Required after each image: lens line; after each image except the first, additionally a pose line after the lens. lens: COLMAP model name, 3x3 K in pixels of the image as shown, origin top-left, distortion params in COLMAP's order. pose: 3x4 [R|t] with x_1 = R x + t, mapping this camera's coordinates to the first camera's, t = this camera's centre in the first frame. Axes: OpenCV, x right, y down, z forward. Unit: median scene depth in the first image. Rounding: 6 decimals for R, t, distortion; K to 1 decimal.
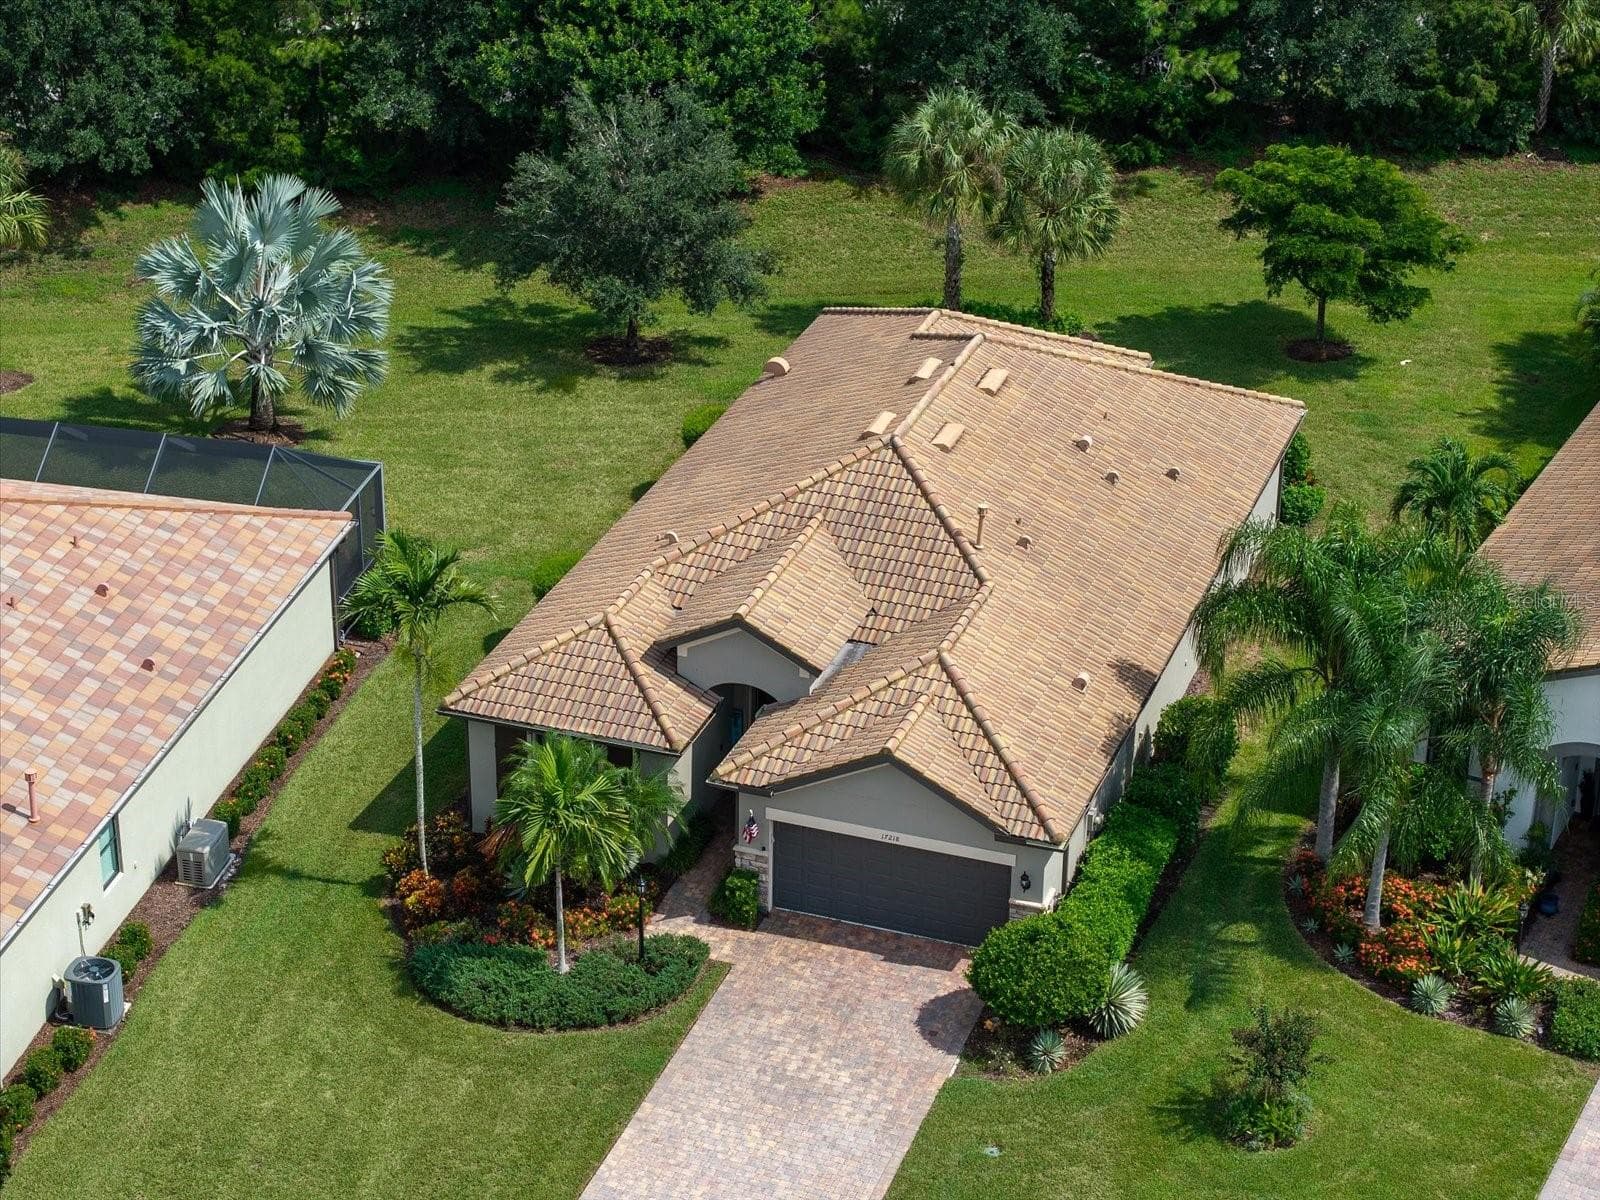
lens RADIAL K [[3281.5, 0, 800.0], [0, 3281.5, 600.0], [0, 0, 1]] dist [-0.203010, 0.505596]
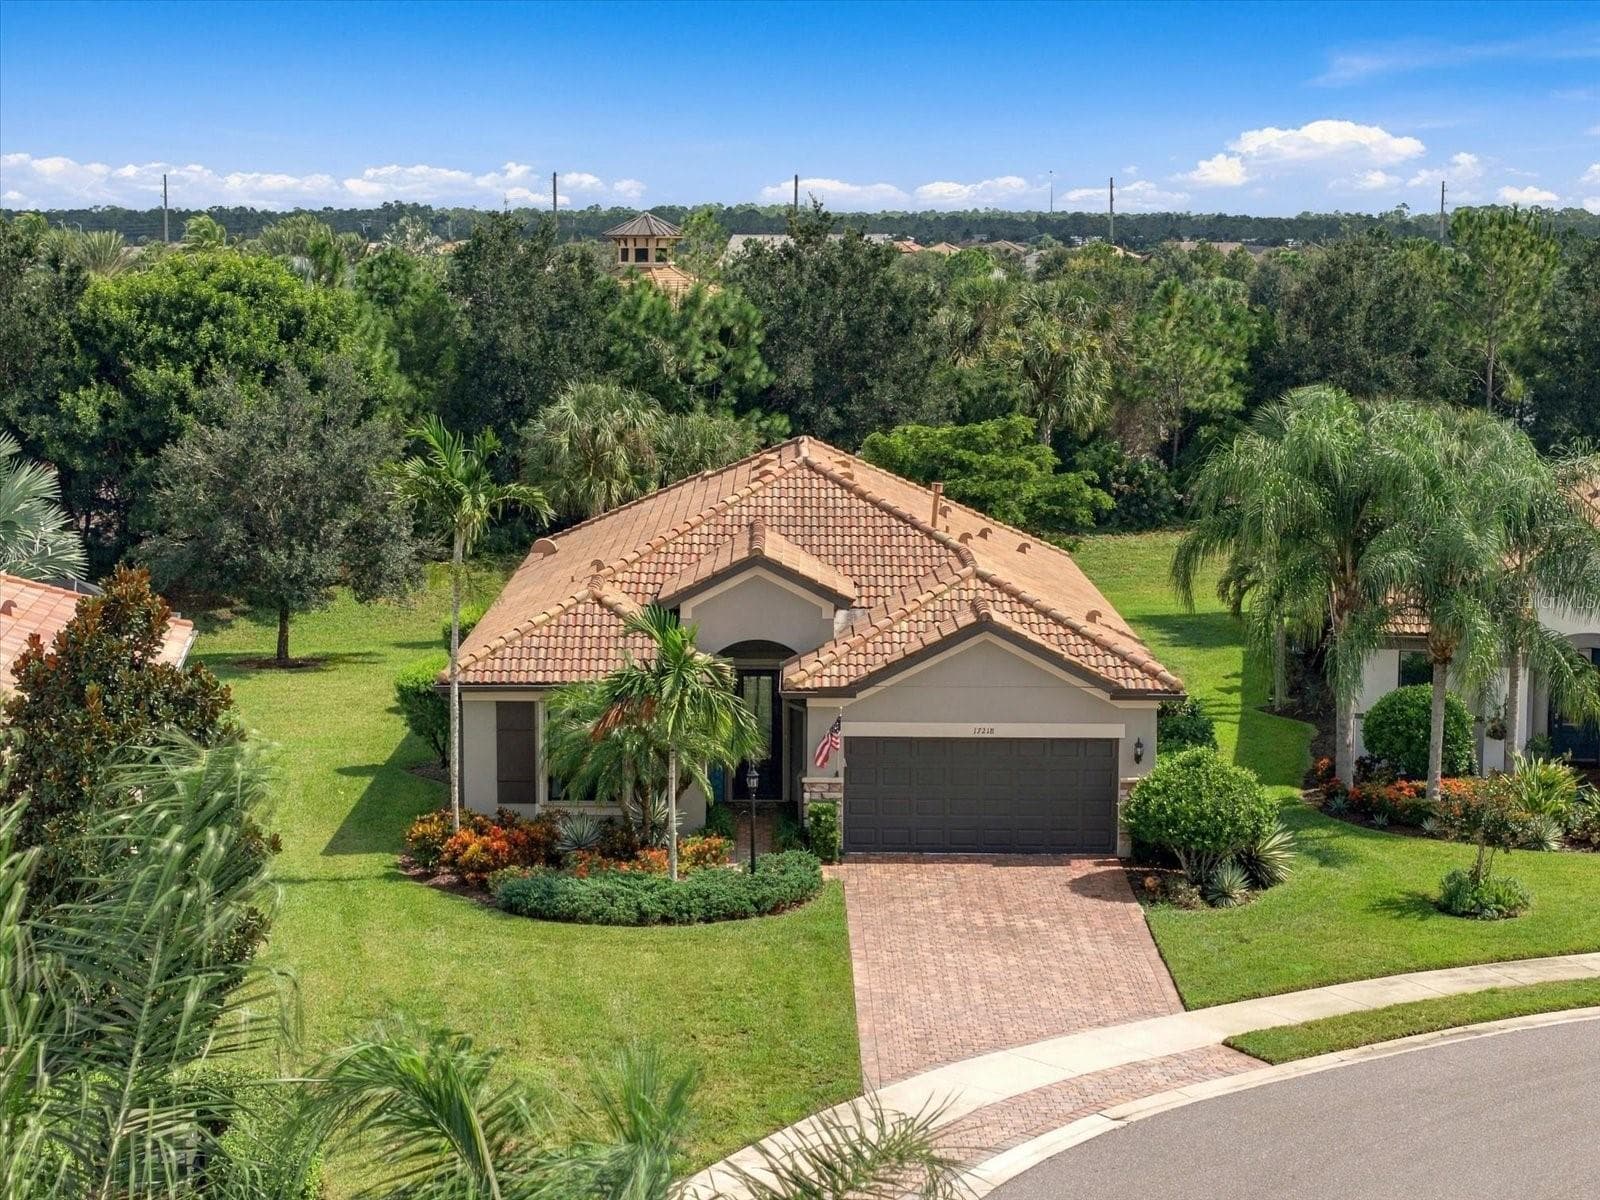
lens RADIAL K [[3281.5, 0, 800.0], [0, 3281.5, 600.0], [0, 0, 1]] dist [-0.203010, 0.505596]
pose [[0.938665, -0.046343, 0.341701, -0.317483], [0.158069, 0.938512, -0.306935, 0.297214], [-0.306466, 0.342121, 0.888274, 0.176010]]
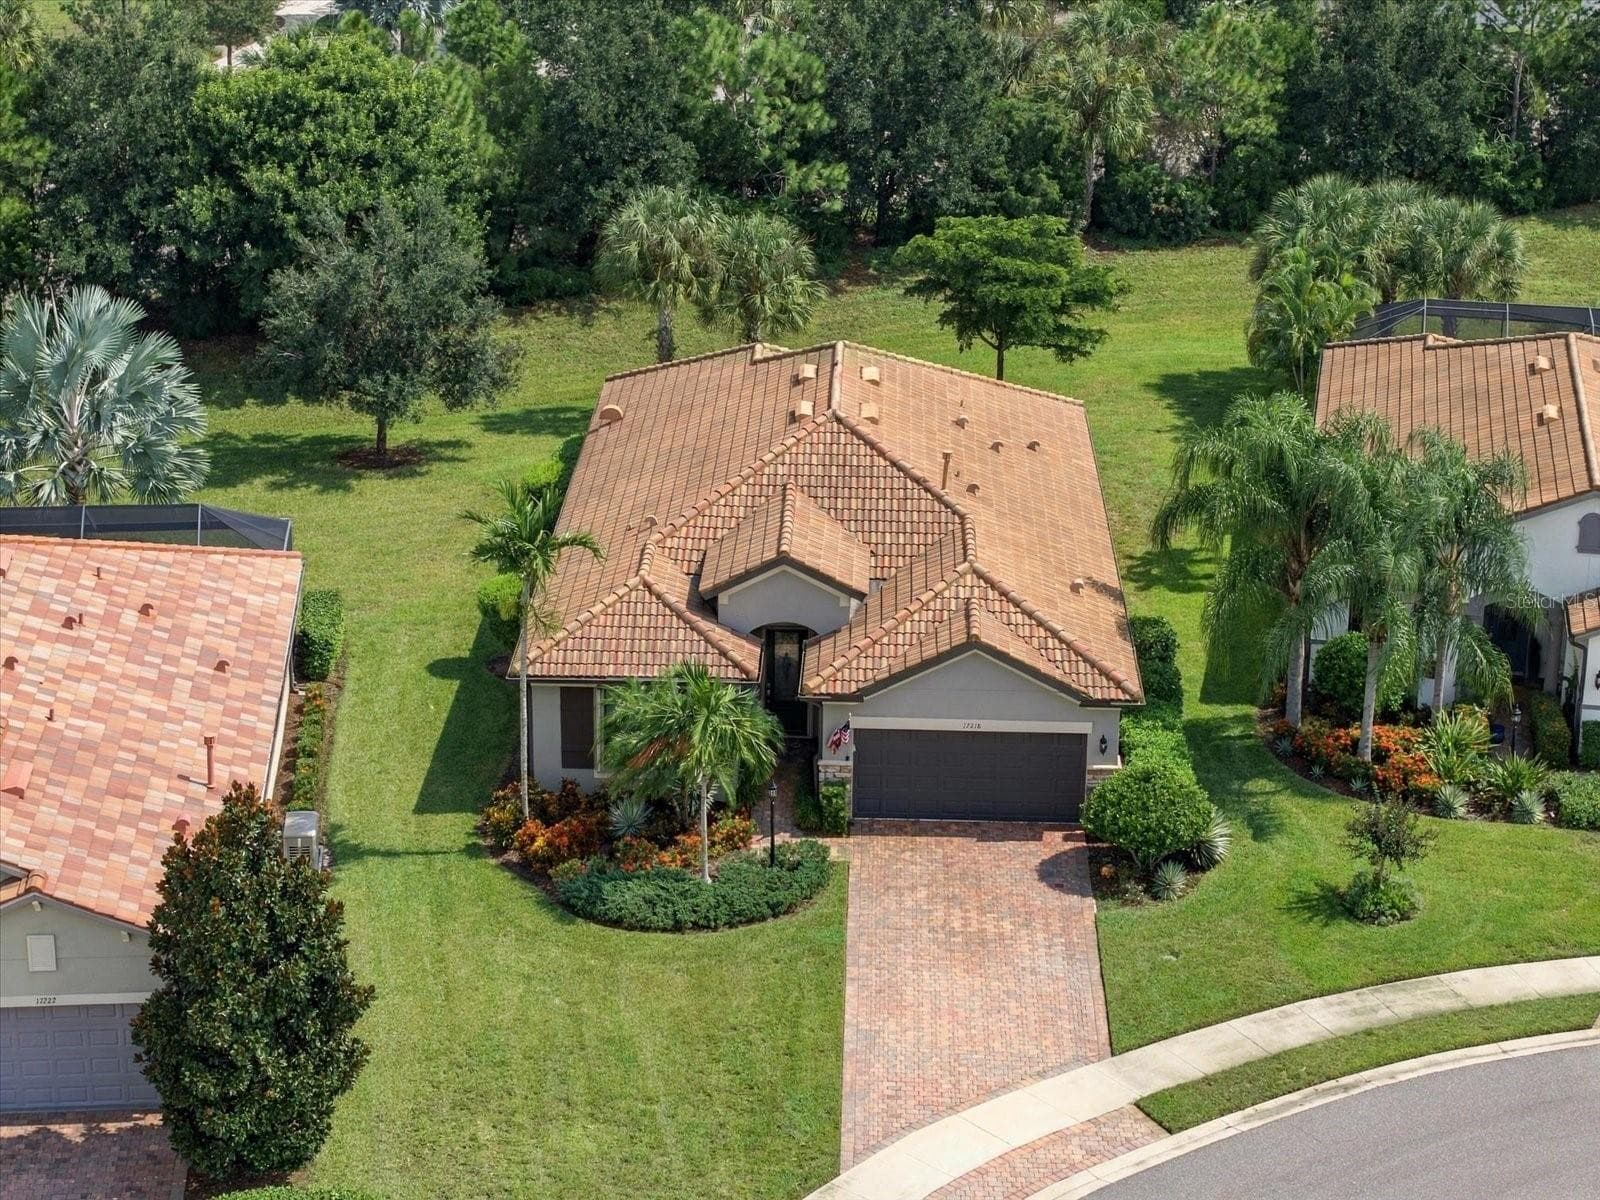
lens RADIAL K [[3281.5, 0, 800.0], [0, 3281.5, 600.0], [0, 0, 1]] dist [-0.203010, 0.505596]
pose [[0.950510, -0.102675, 0.293236, -0.324152], [0.137896, 0.985178, -0.102026, 0.127823], [-0.278415, 0.137413, 0.950580, -0.021423]]
